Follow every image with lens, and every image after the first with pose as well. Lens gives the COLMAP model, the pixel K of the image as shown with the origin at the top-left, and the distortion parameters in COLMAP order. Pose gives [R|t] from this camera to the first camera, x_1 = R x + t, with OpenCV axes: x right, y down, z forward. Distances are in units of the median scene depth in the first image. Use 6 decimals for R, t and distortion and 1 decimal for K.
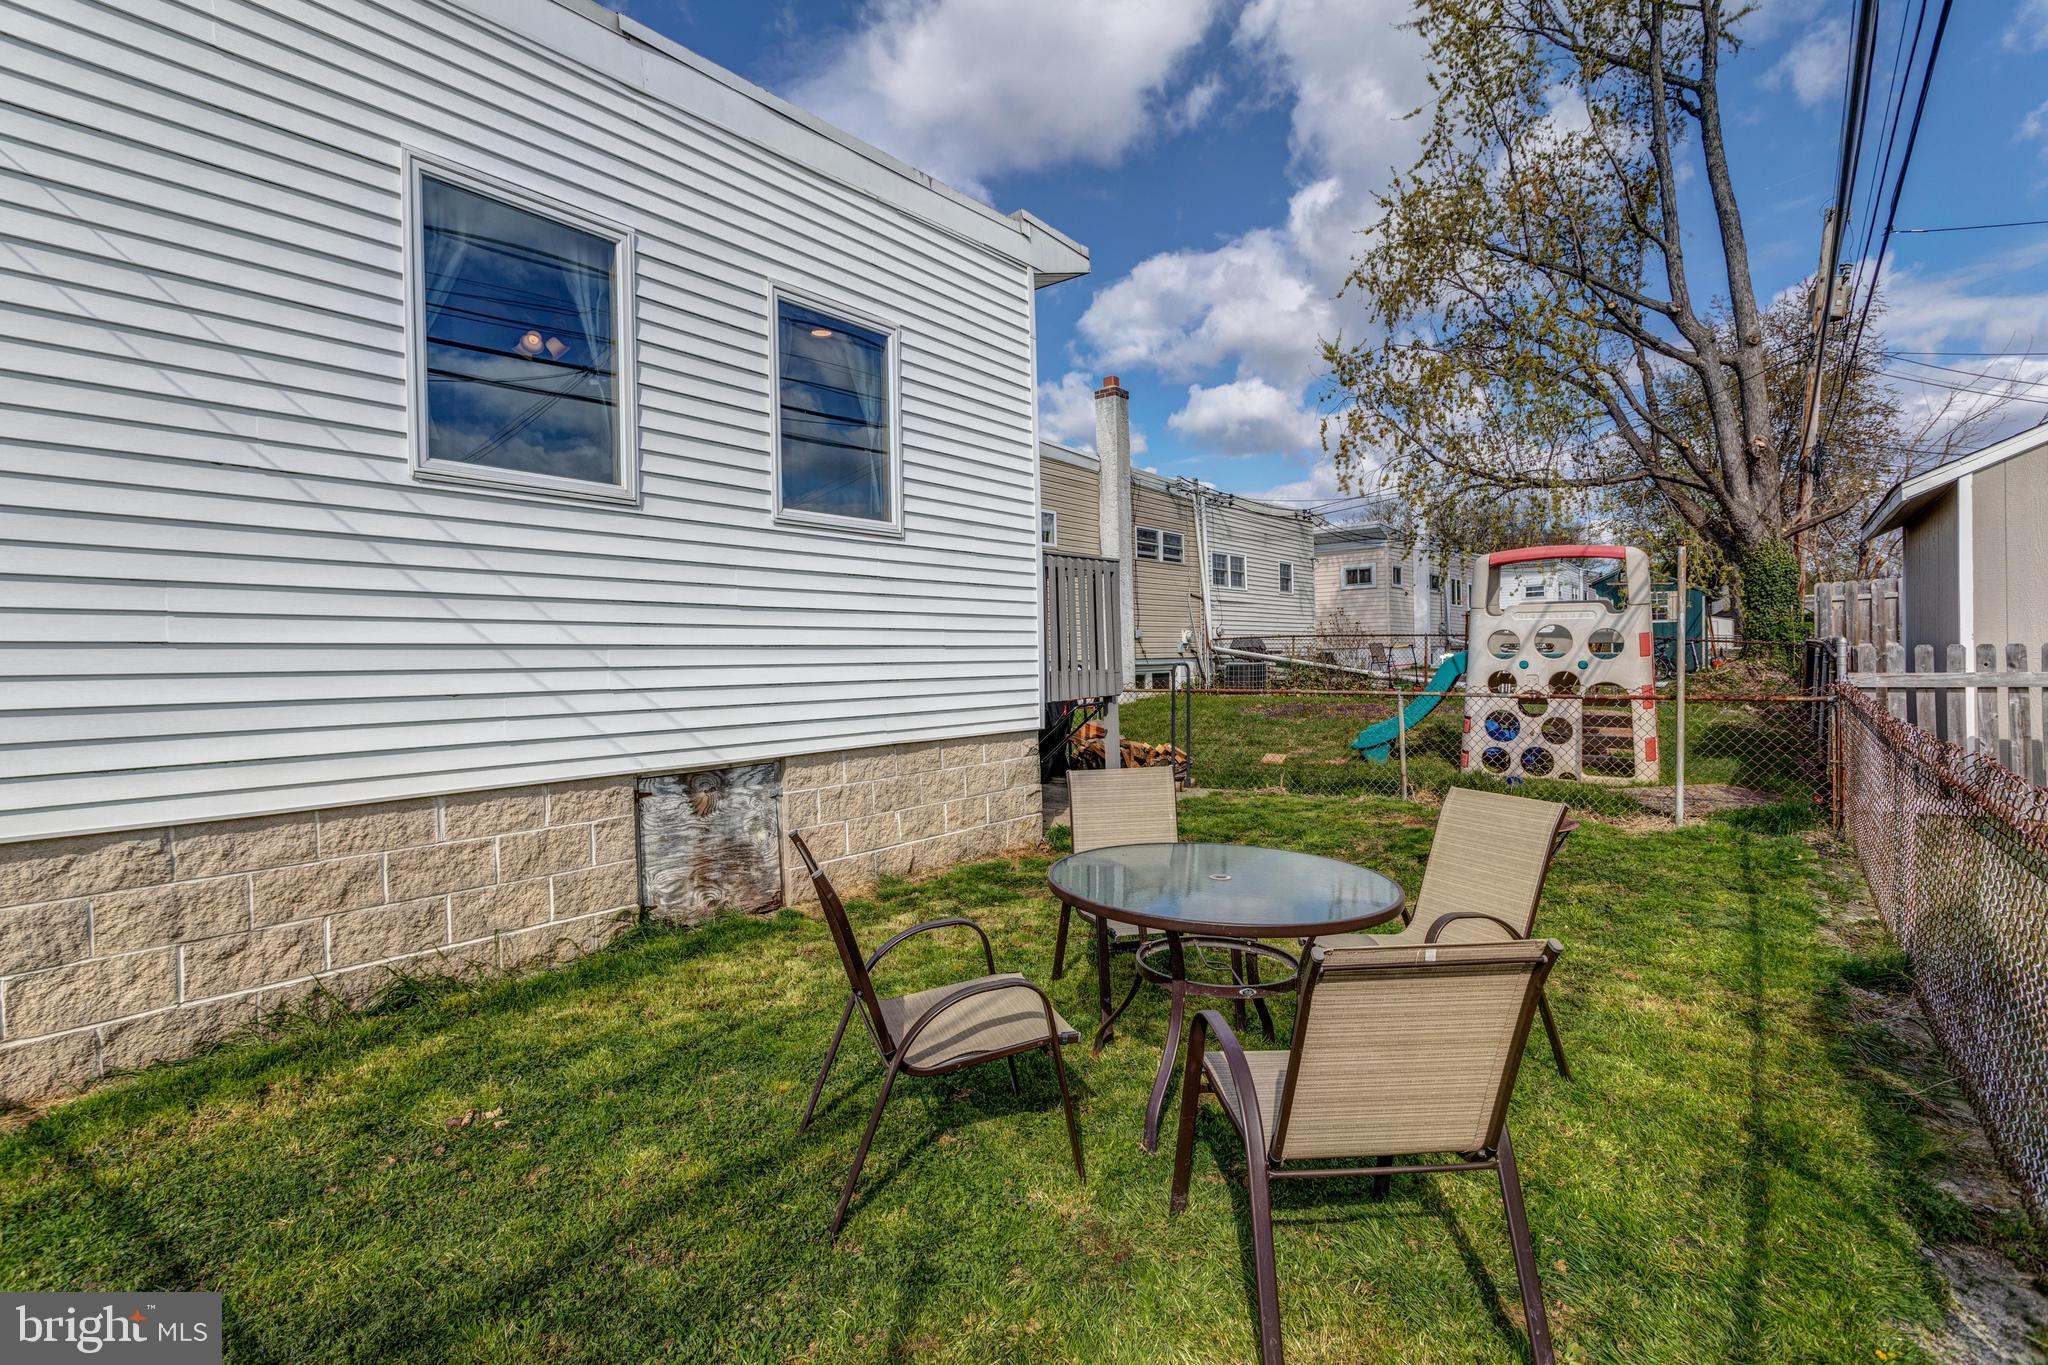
lens RADIAL K [[974.3, 0, 1008.0], [0, 974.3, 671.6], [0, 0, 1]] dist [0.002415, 0.000622]
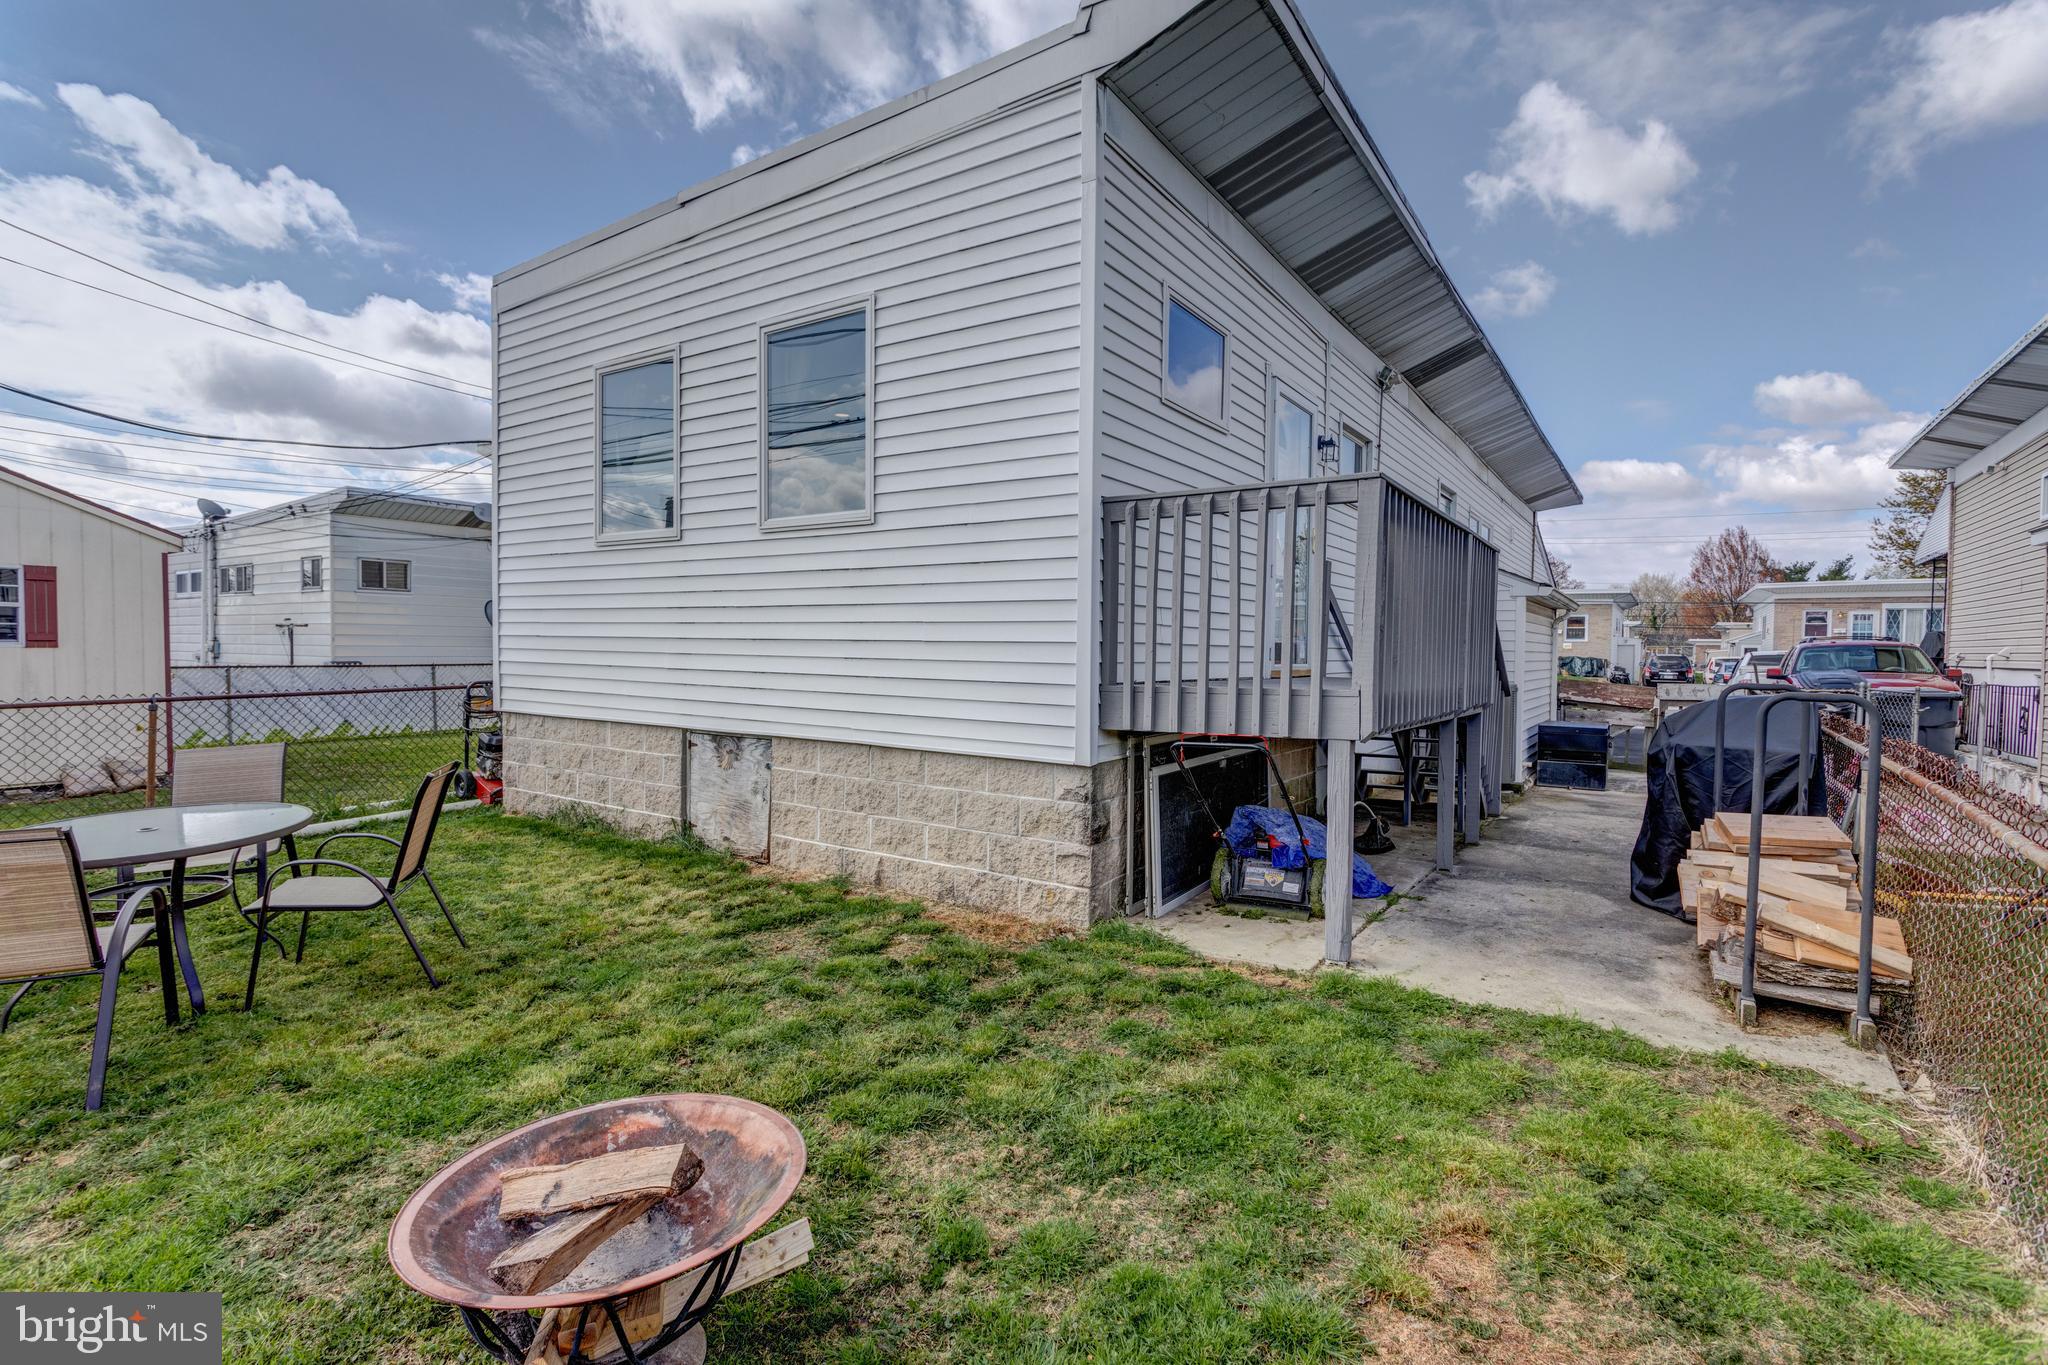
lens RADIAL K [[971.8, 0, 1018.8], [0, 971.8, 672.3], [0, 0, 1]] dist [-0.002755, 0.004697]
pose [[0.072487, 0.049899, -0.996120, 0.952457], [-0.022684, 0.998572, 0.048371, -0.050342], [0.997111, 0.019090, 0.073516, 1.234994]]
